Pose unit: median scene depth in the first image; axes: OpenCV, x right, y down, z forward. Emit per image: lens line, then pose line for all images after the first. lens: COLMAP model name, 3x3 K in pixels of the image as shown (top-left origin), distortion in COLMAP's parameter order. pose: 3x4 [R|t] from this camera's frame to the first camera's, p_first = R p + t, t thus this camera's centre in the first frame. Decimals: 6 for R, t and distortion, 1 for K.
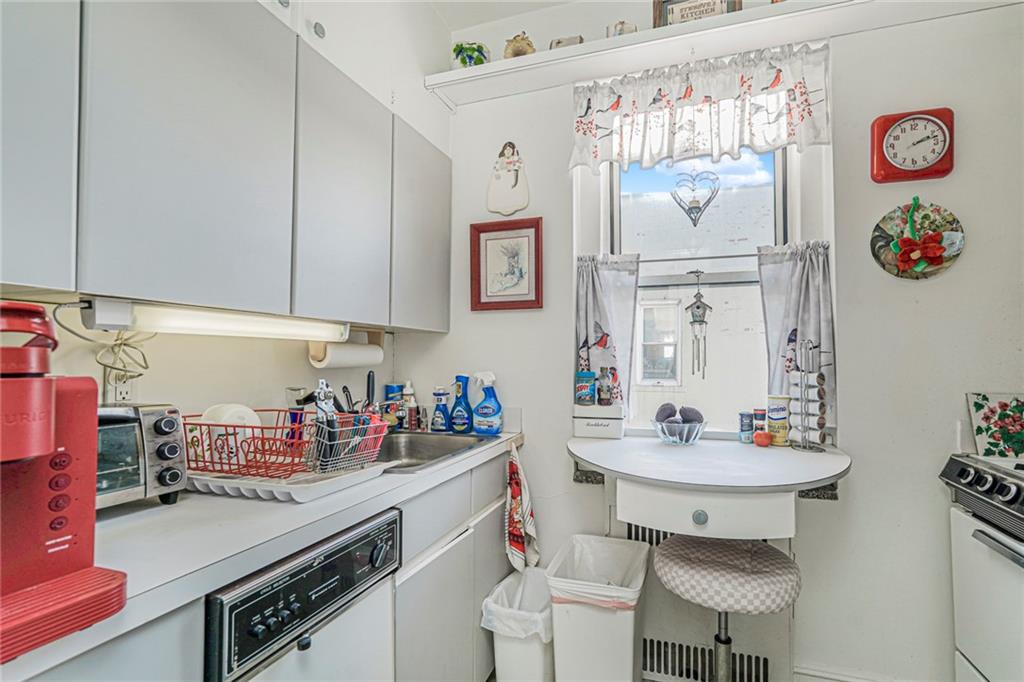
lens RADIAL K [[463.6, 0, 541.6], [0, 463.6, 352.6], [0, 0, 1]] dist [-0.015901, 0.005750]
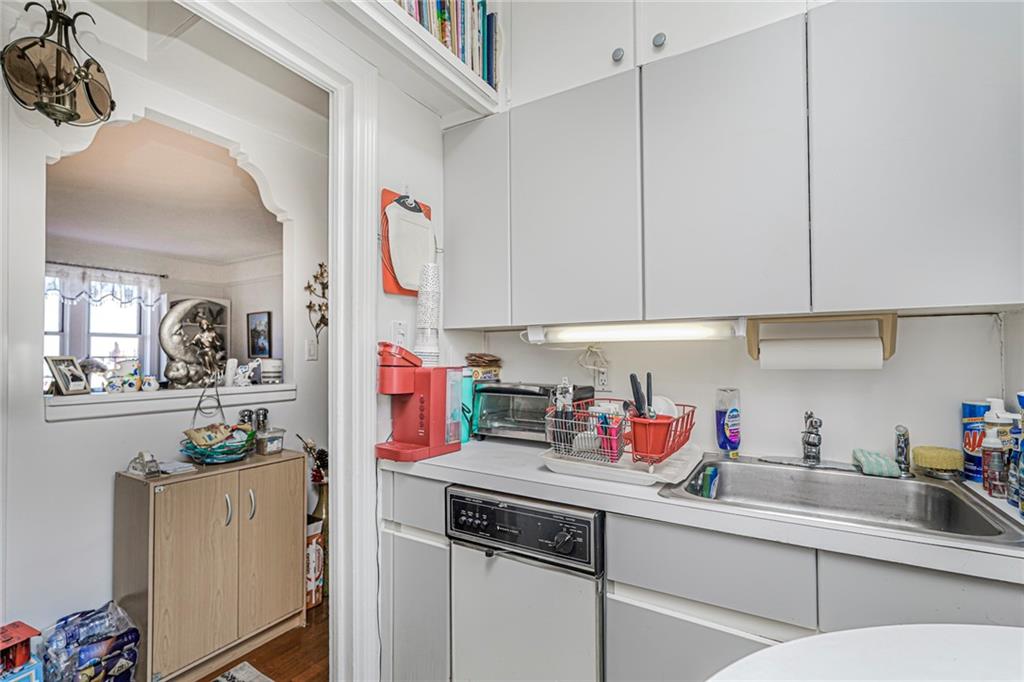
lens RADIAL K [[463.6, 0, 510.5], [0, 463.6, 343.2], [0, 0, 1]] dist [-0.015901, 0.005750]
pose [[-0.220459, -0.026623, -0.975033, 0.270787], [0.014991, 0.999417, -0.030679, 0.001775], [0.975281, -0.021380, -0.219931, 0.408971]]
